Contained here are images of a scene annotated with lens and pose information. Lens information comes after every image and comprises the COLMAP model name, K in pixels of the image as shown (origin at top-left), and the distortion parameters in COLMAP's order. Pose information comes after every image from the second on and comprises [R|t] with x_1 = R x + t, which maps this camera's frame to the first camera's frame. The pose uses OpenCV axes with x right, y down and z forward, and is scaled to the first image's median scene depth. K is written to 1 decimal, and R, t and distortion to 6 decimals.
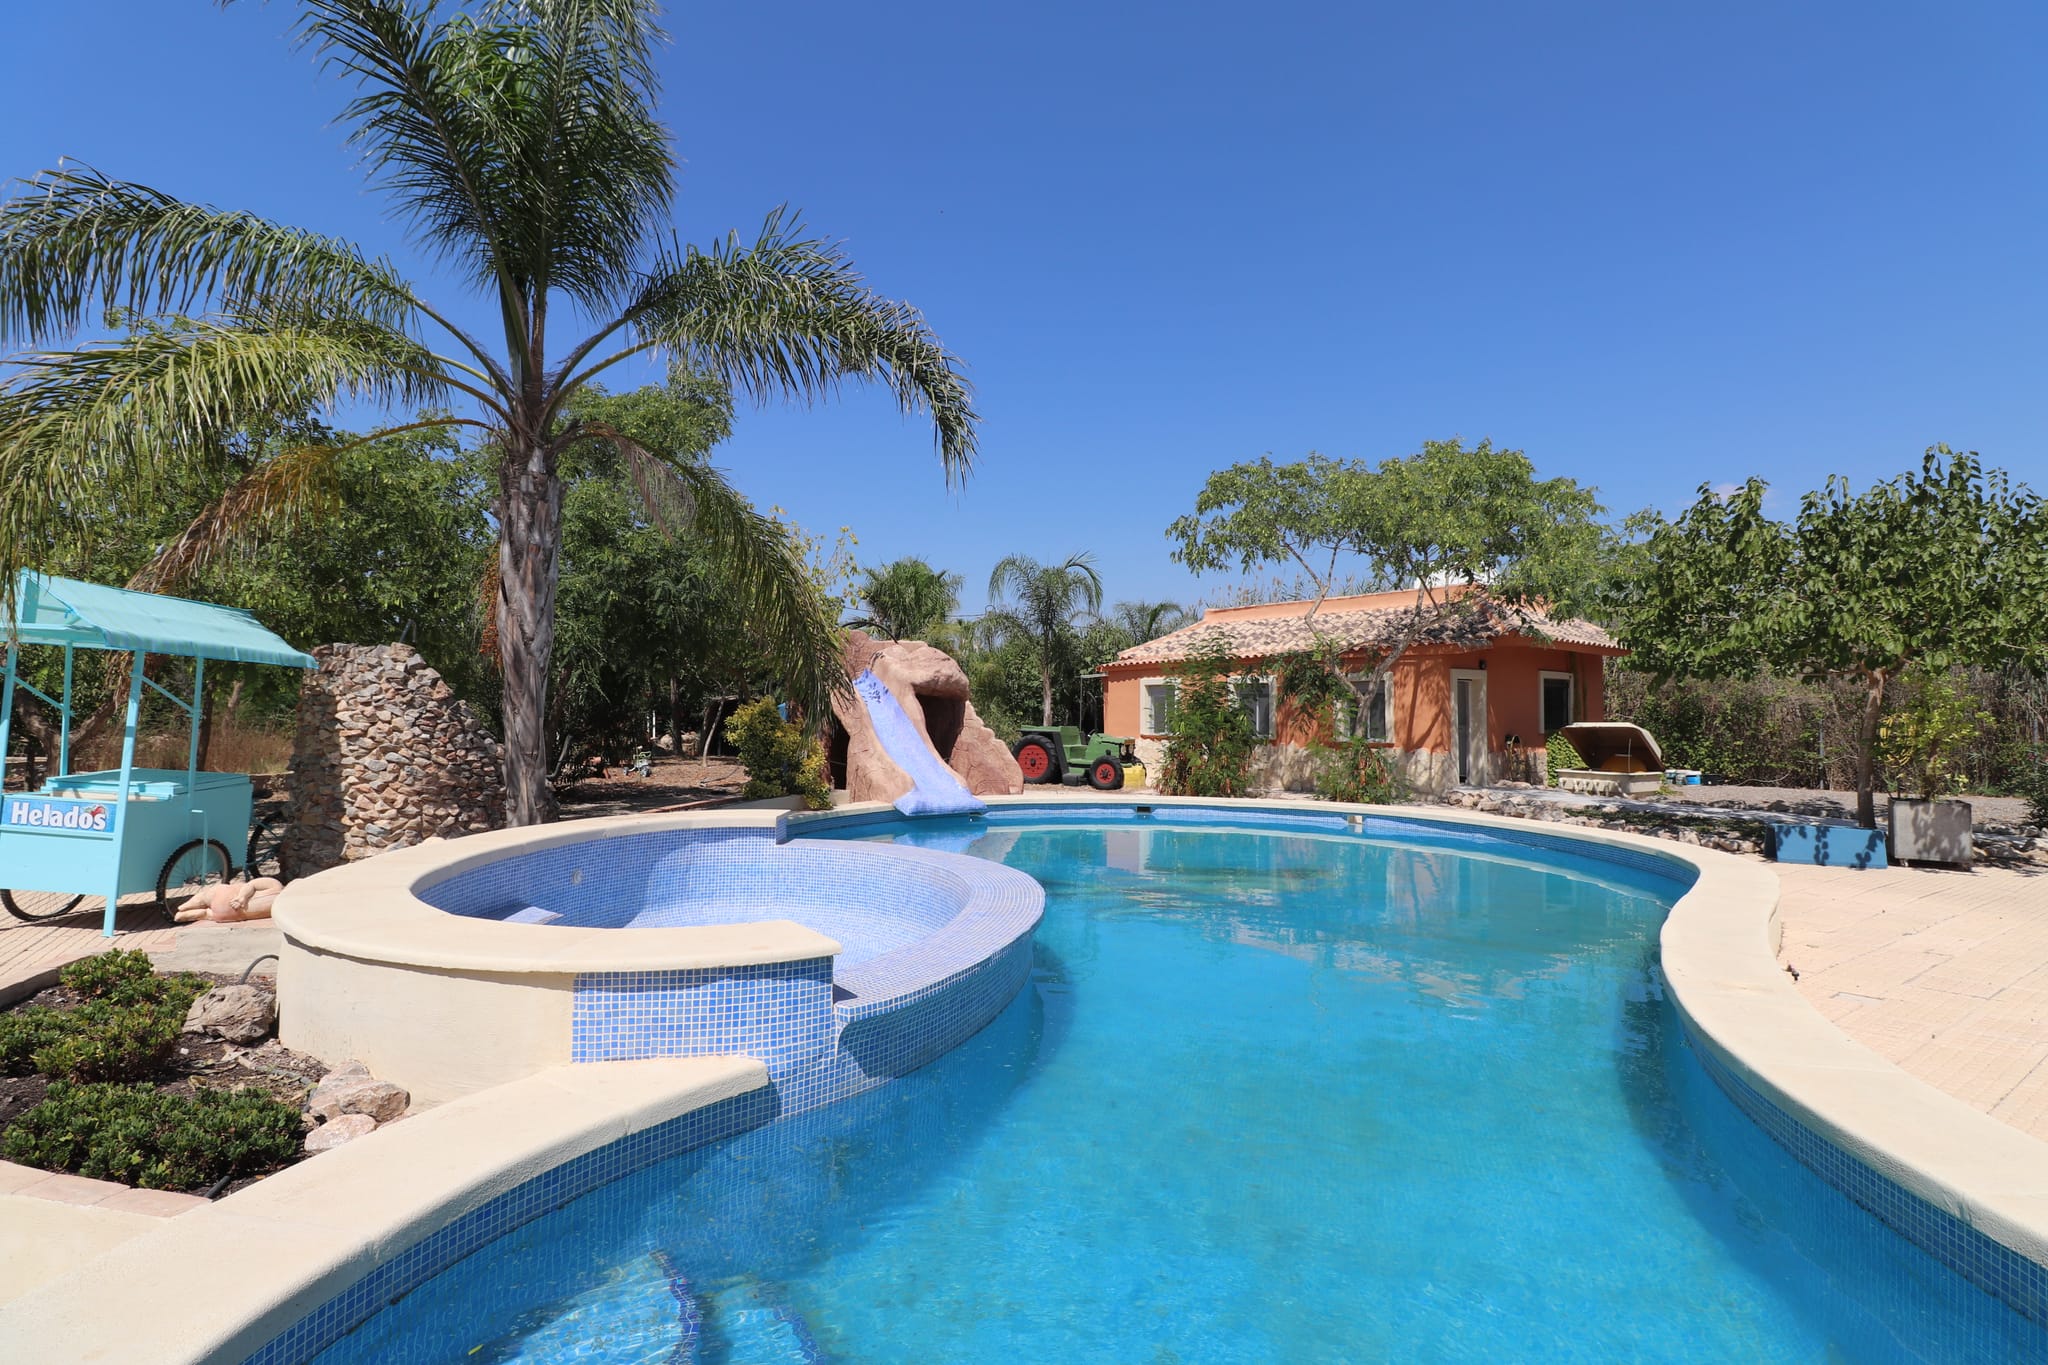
lens RADIAL K [[949.4, 0, 1025.4], [0, 949.4, 678.9], [0, 0, 1]] dist [-0.024998, -0.000997]
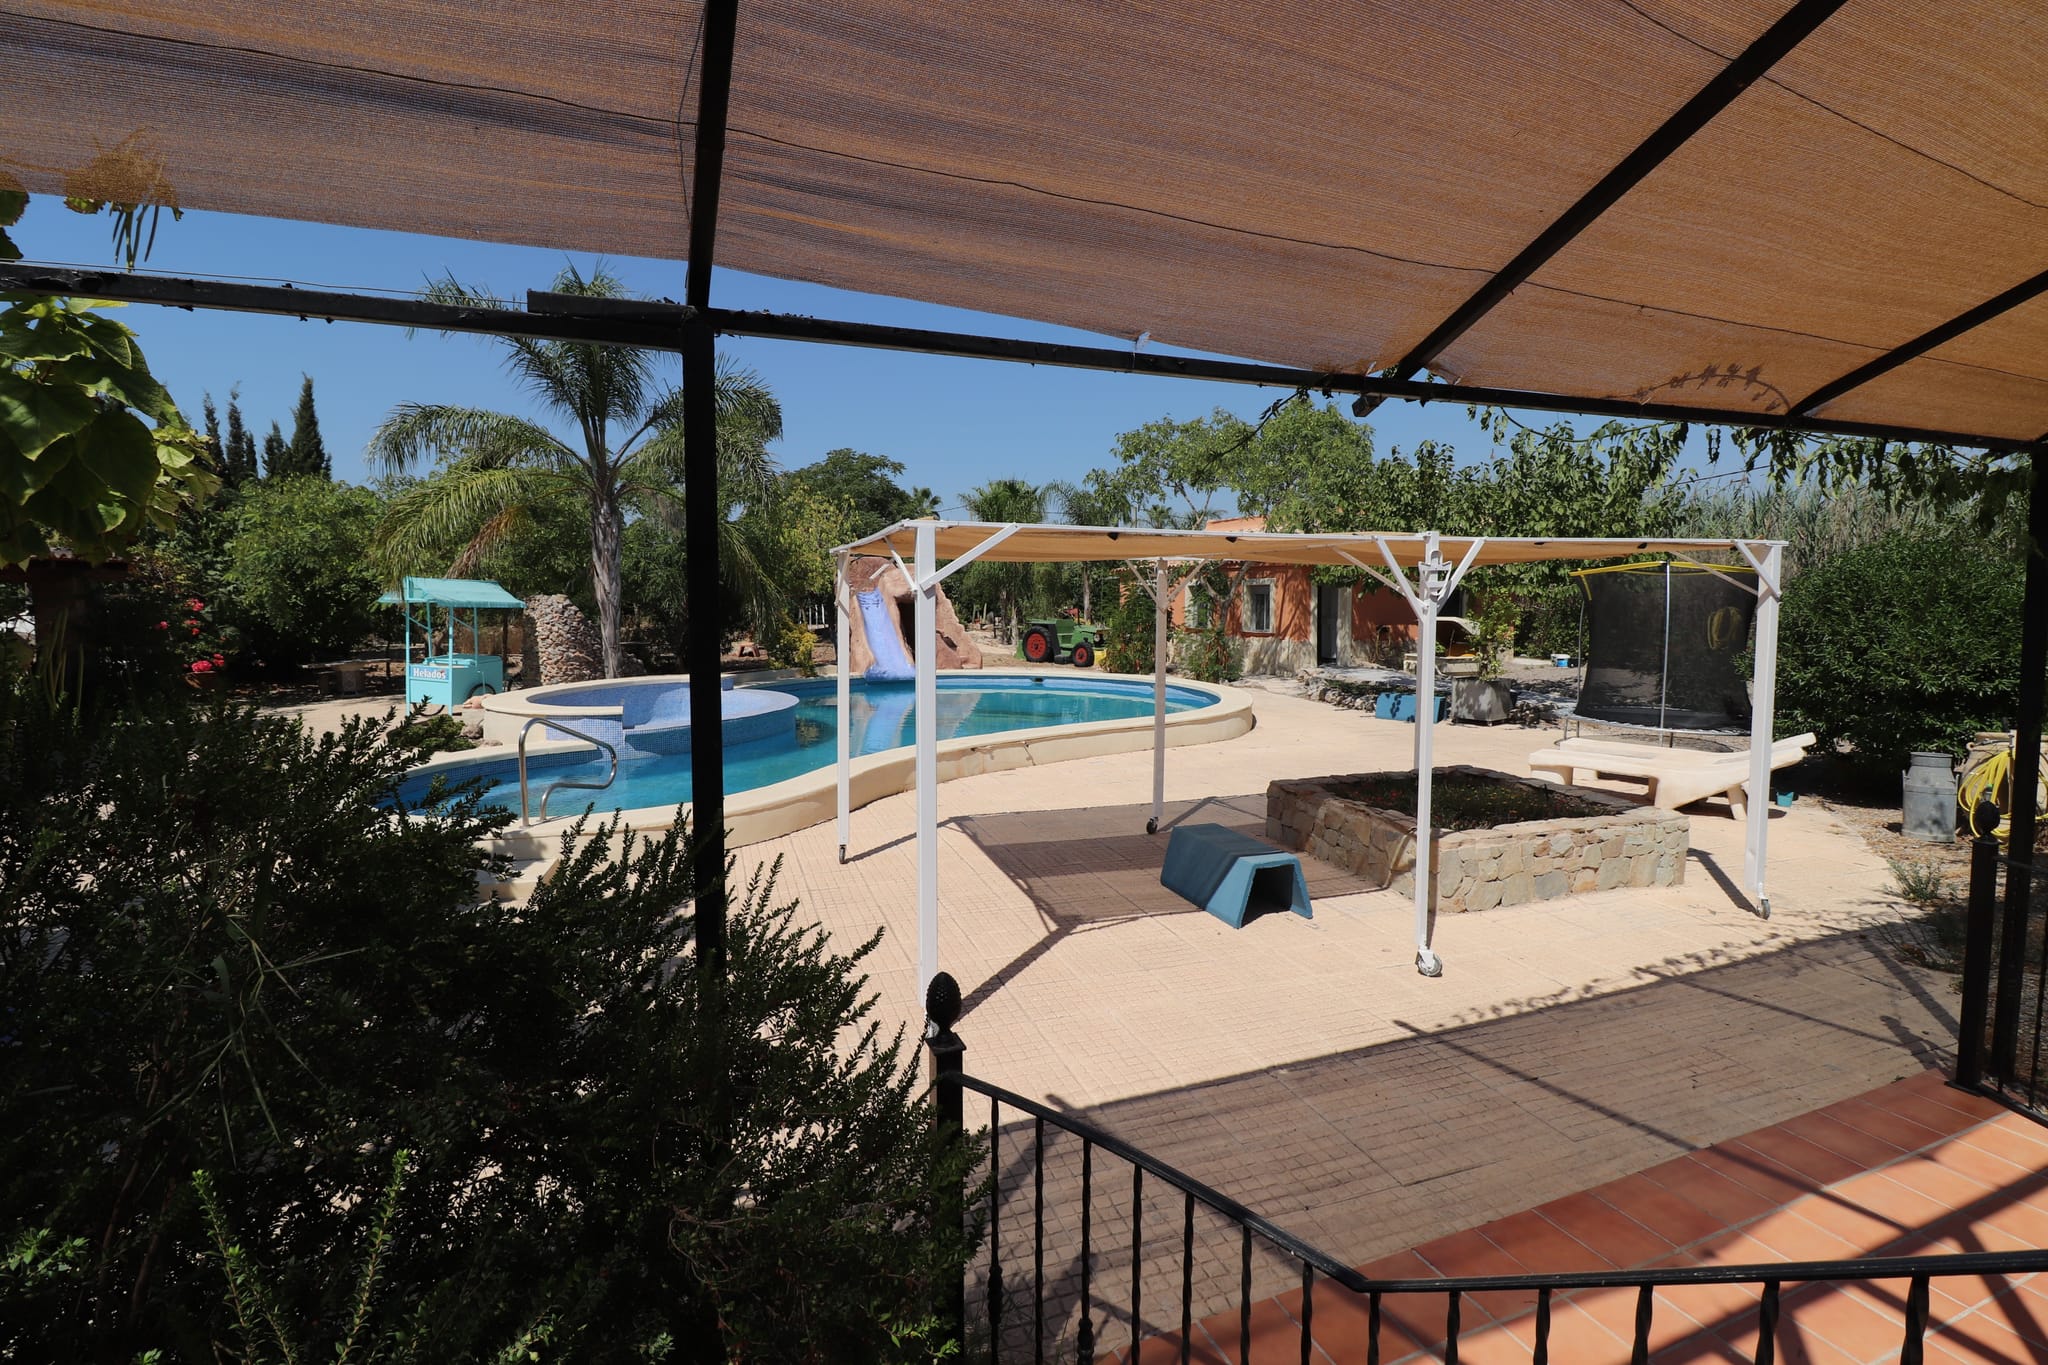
lens RADIAL K [[949.4, 0, 1025.5], [0, 949.4, 677.8], [0, 0, 1]] dist [-0.024998, -0.000997]
pose [[0.966729, 0.009947, -0.255609, 0.885230], [0.022197, 0.992212, 0.122565, -0.087710], [0.254837, -0.124161, 0.958980, -0.786192]]
